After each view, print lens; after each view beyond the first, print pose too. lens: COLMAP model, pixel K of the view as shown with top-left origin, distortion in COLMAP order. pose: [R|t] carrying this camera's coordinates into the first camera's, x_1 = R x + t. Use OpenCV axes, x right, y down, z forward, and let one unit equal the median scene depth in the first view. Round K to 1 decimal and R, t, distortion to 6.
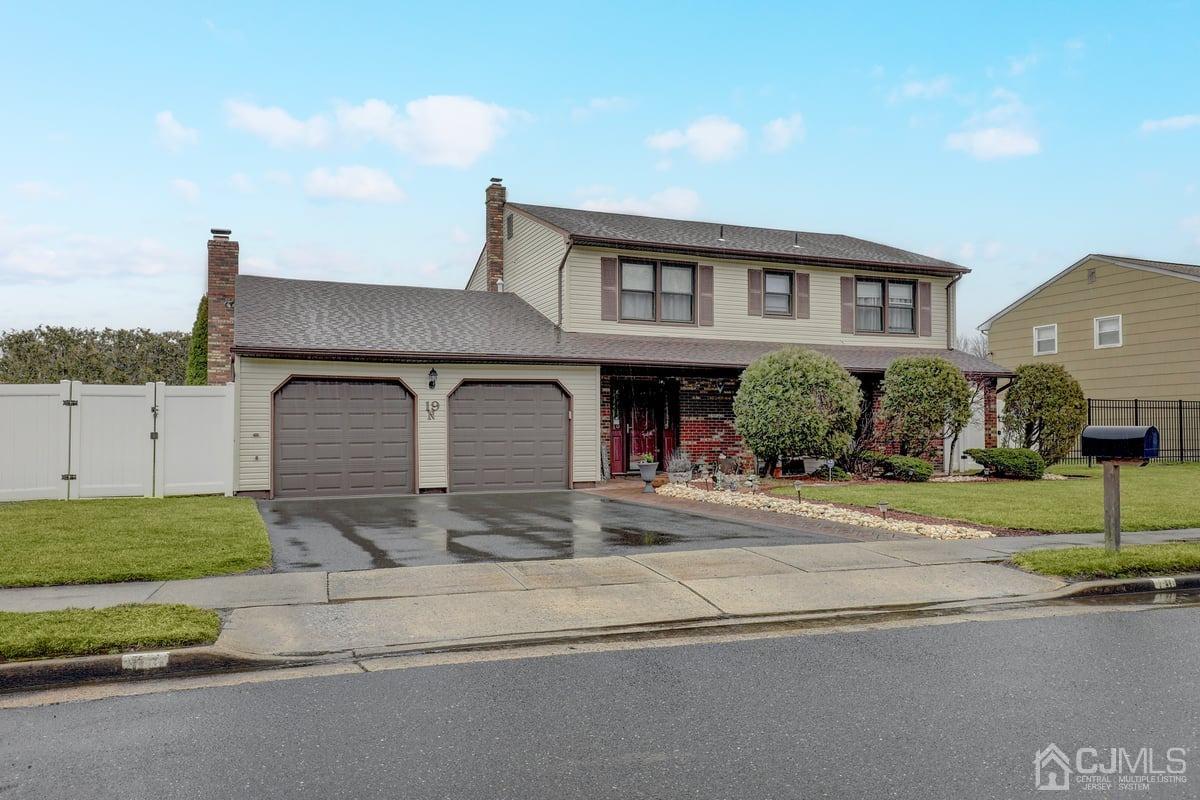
lens RADIAL K [[942.0, 0, 600.0], [0, 942.0, 400.0], [0, 0, 1]] dist [0.005674, 0.003748]
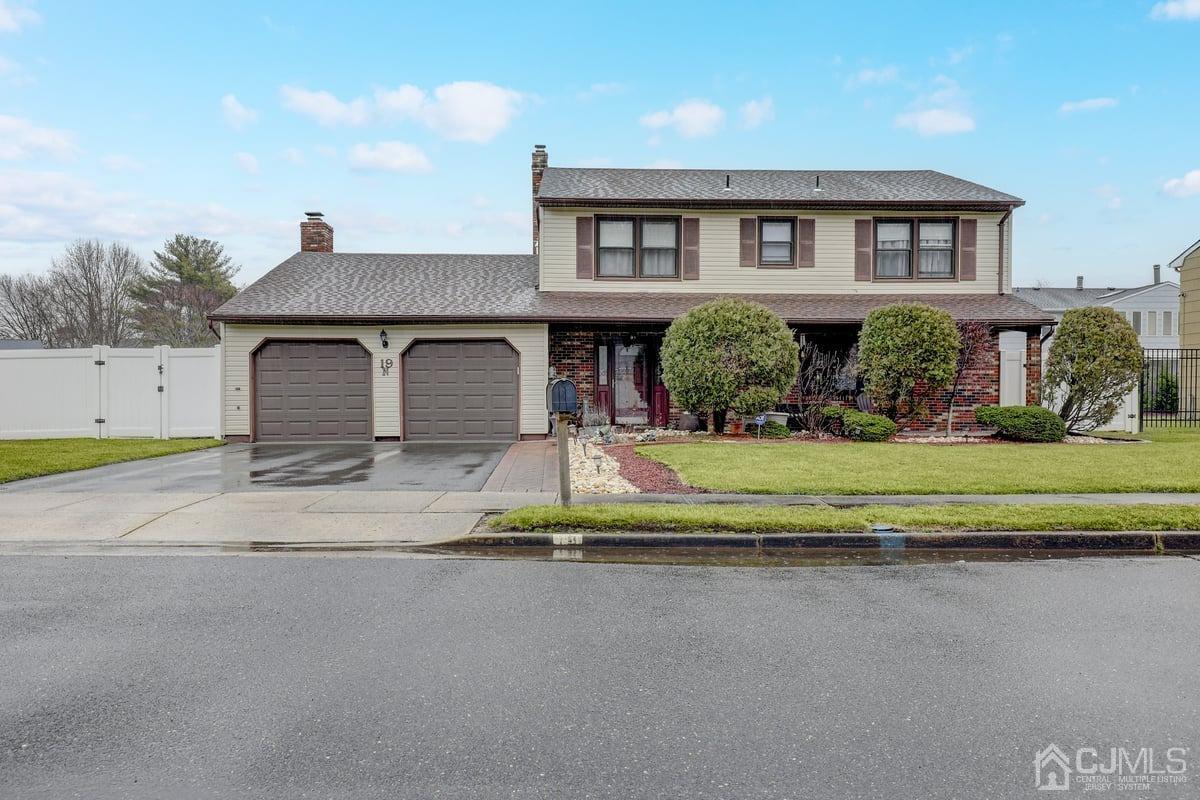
lens RADIAL K [[942.0, 0, 600.0], [0, 942.0, 400.0], [0, 0, 1]] dist [0.005674, 0.003748]
pose [[0.930218, 0.006610, -0.366949, 0.402137], [0.010240, 0.998981, 0.043956, 0.002847], [0.366866, -0.044646, 0.929202, 0.045625]]
